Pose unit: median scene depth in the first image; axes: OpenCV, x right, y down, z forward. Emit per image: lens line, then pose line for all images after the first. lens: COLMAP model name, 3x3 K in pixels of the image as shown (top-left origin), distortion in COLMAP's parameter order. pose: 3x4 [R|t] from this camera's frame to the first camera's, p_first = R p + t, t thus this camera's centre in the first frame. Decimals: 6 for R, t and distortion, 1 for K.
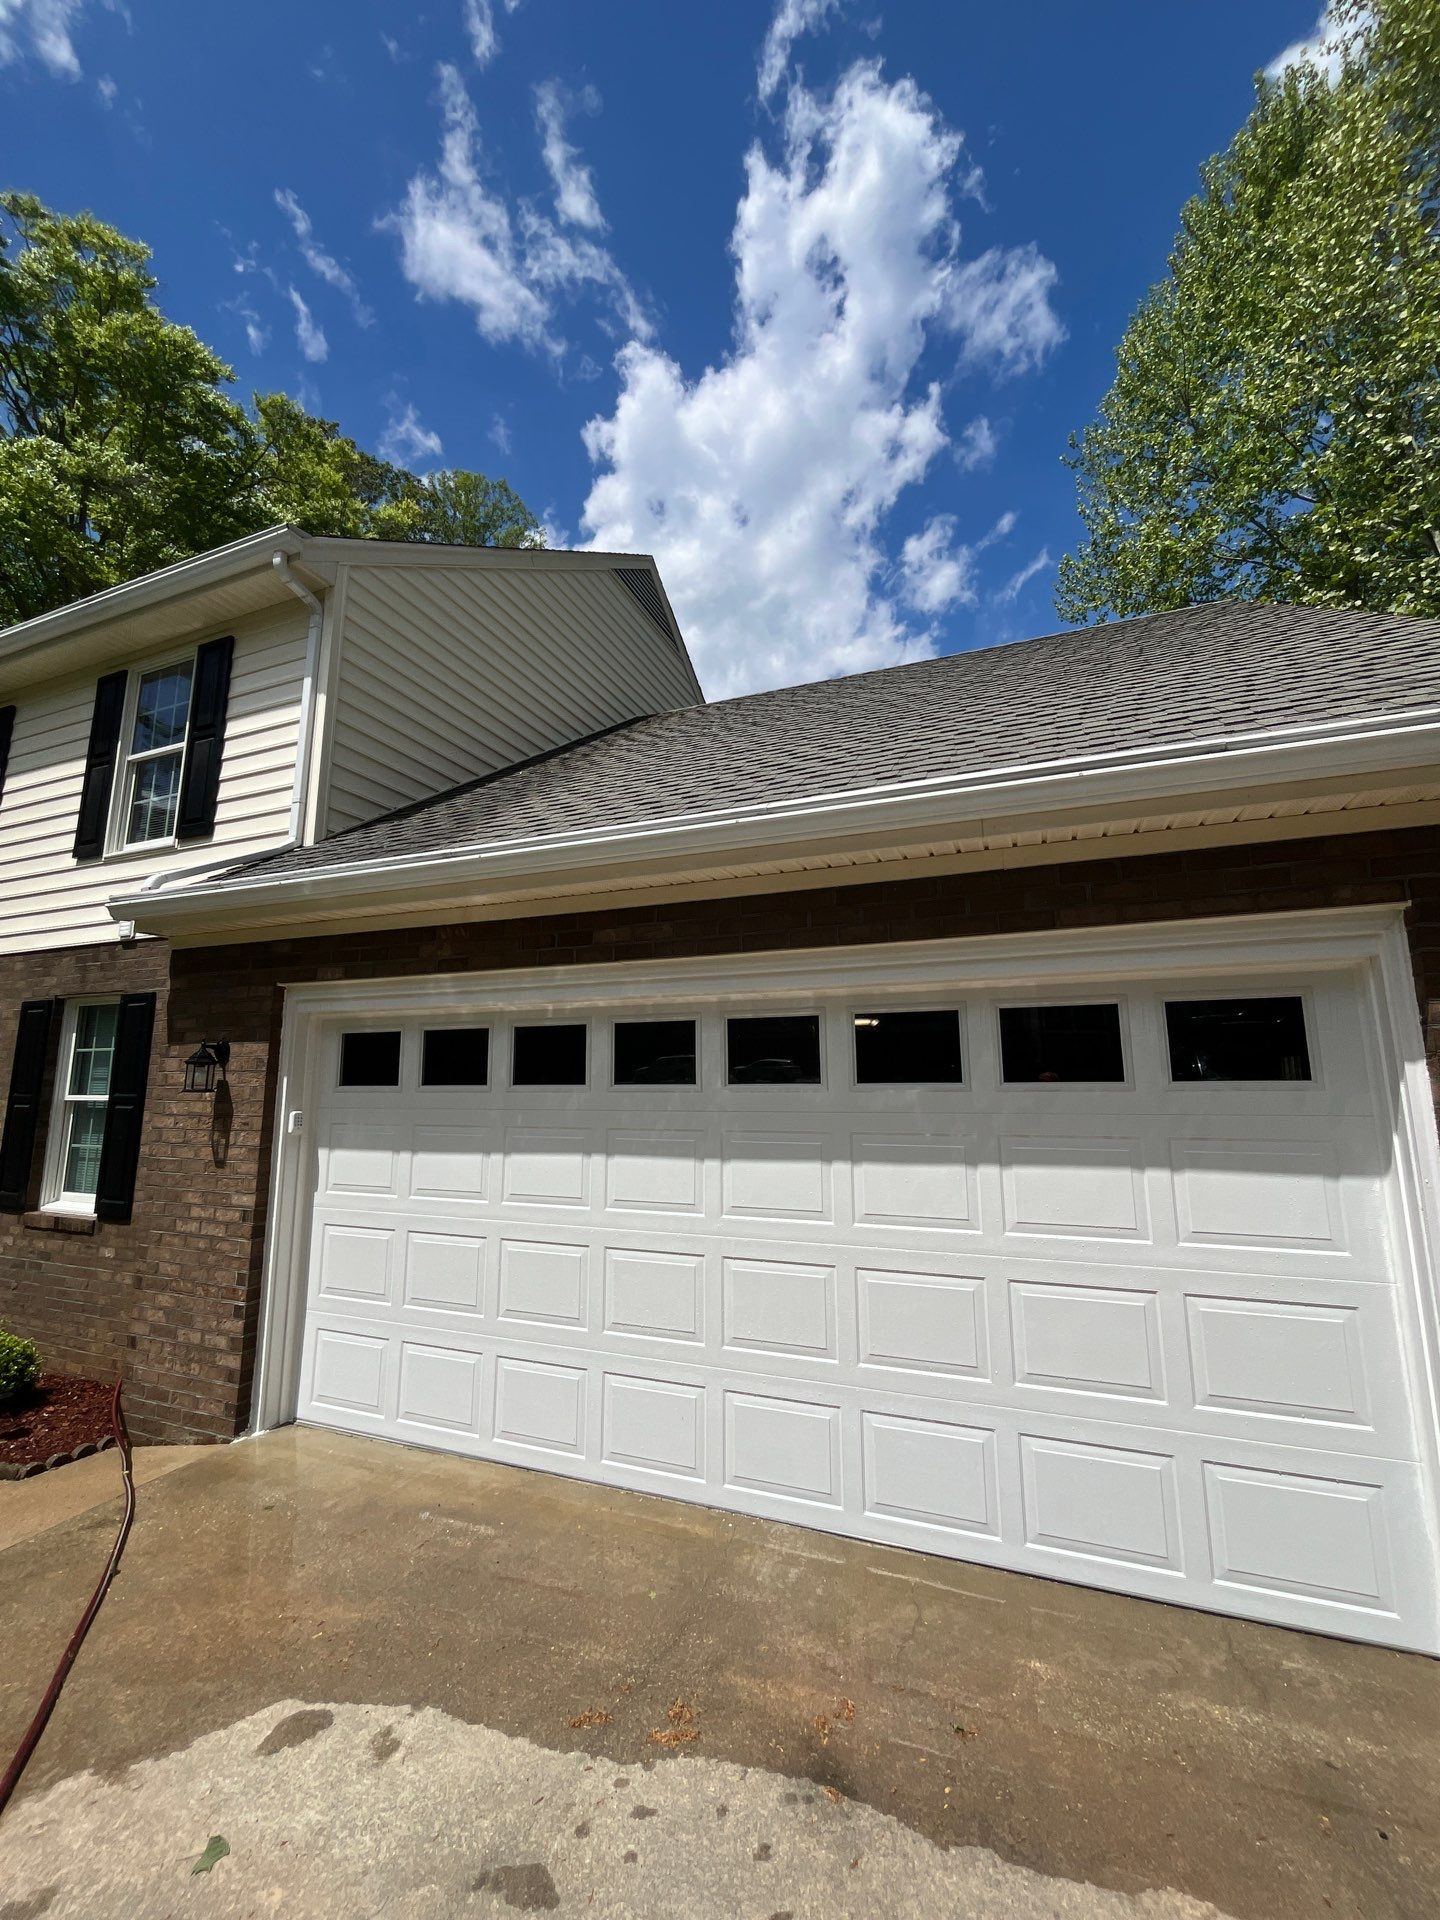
lens RADIAL K [[765.1, 0, 723.3], [0, 765.1, 958.9], [0, 0, 1]] dist [-0.003099, -0.000259]
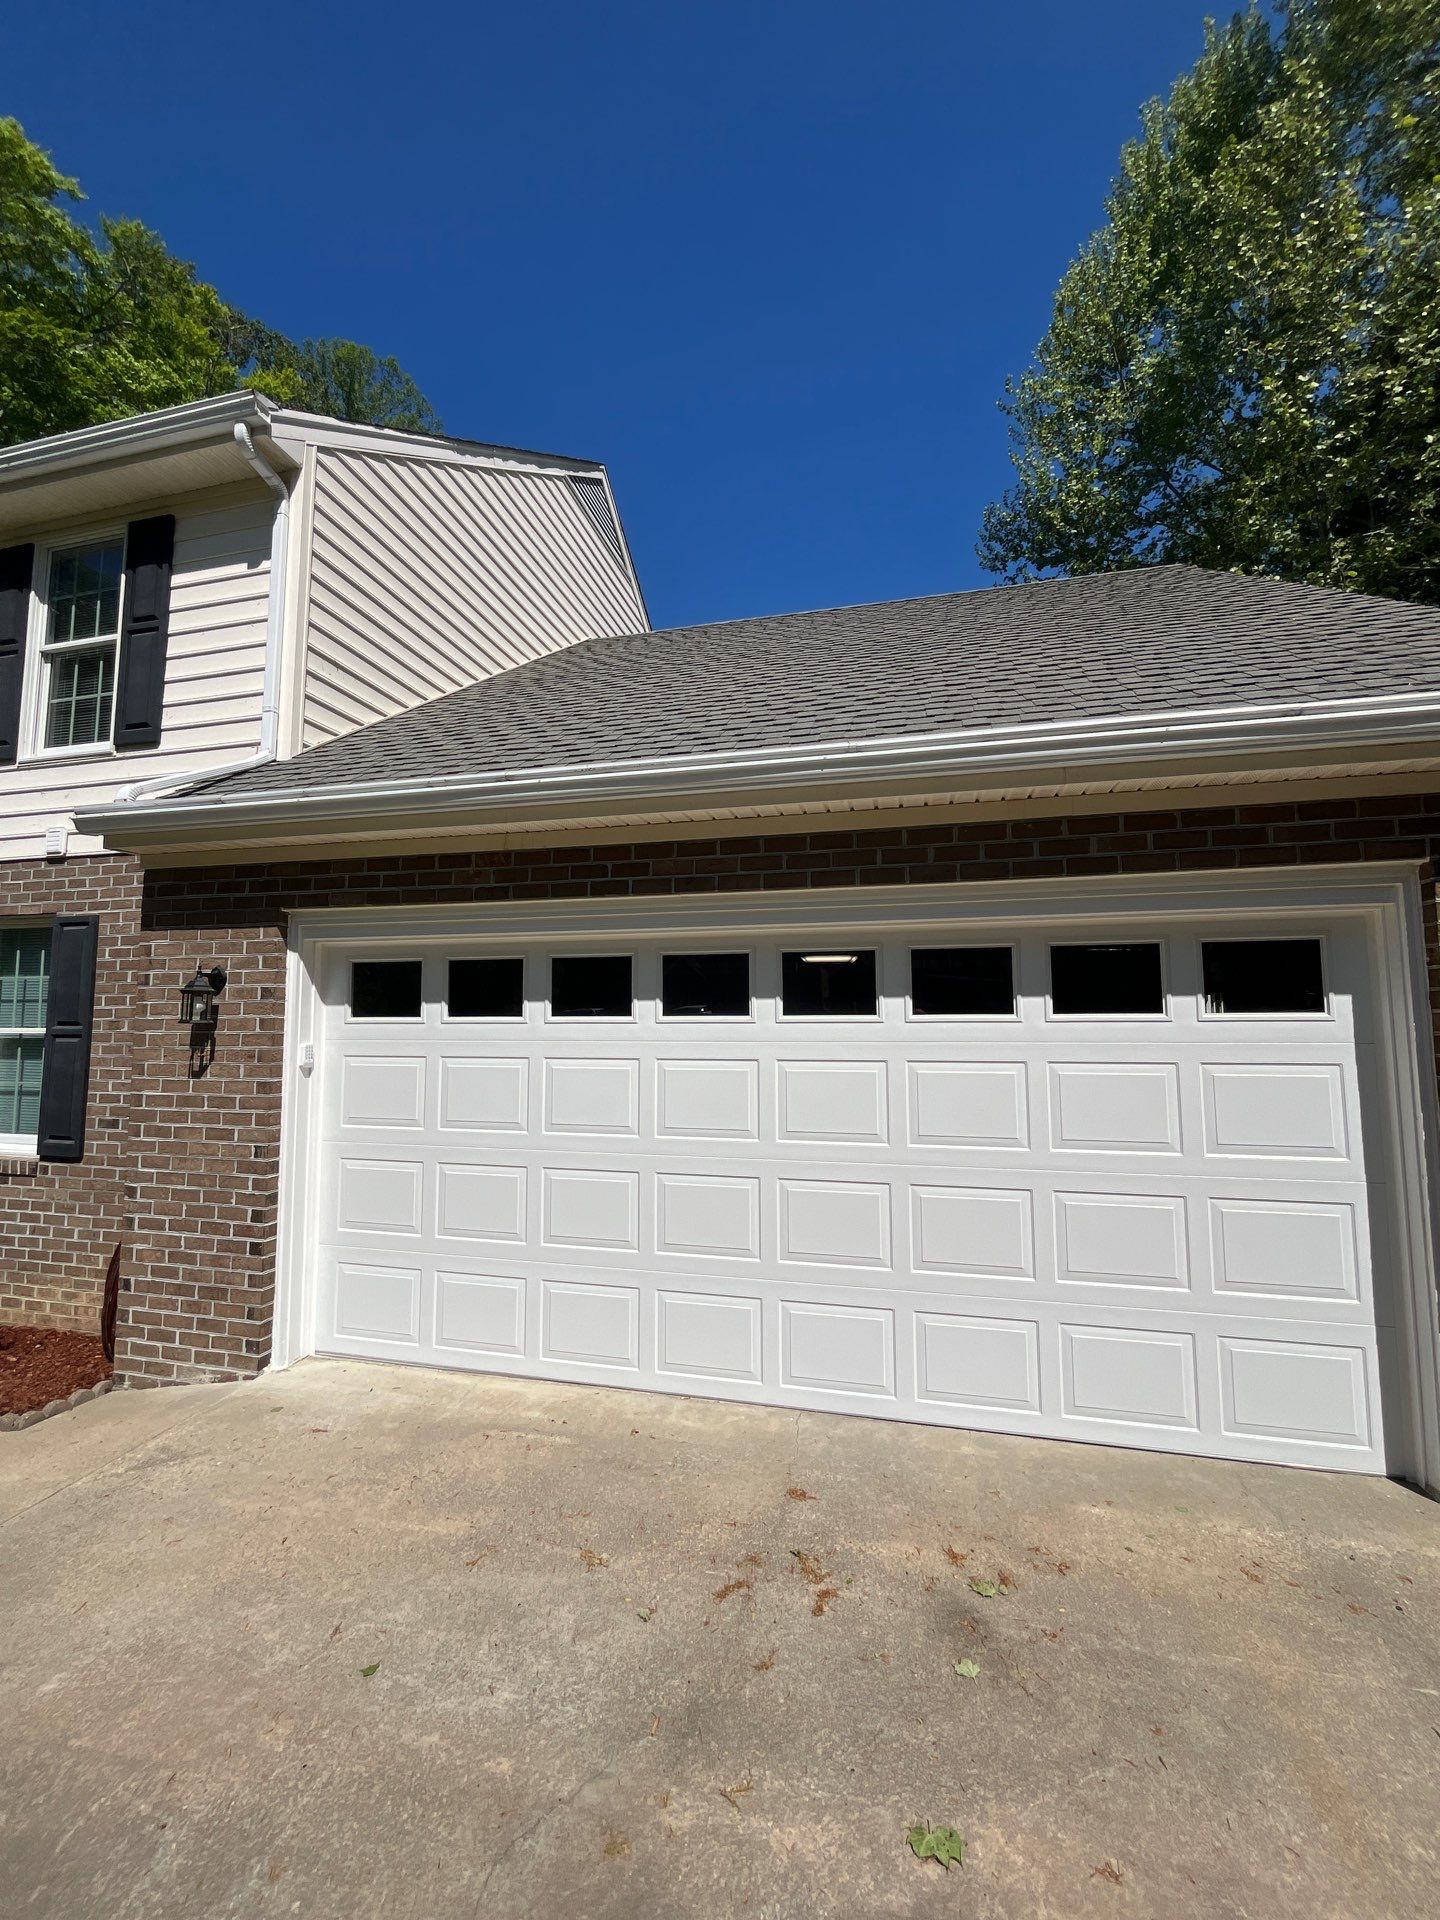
lens RADIAL K [[765.1, 0, 723.3], [0, 765.1, 957.5], [0, 0, 1]] dist [-0.003099, -0.000259]
pose [[0.990696, 0.013939, 0.135379, -0.142604], [-0.024611, 0.996690, 0.077483, 0.005242], [-0.133851, -0.080094, 0.987760, -0.001475]]
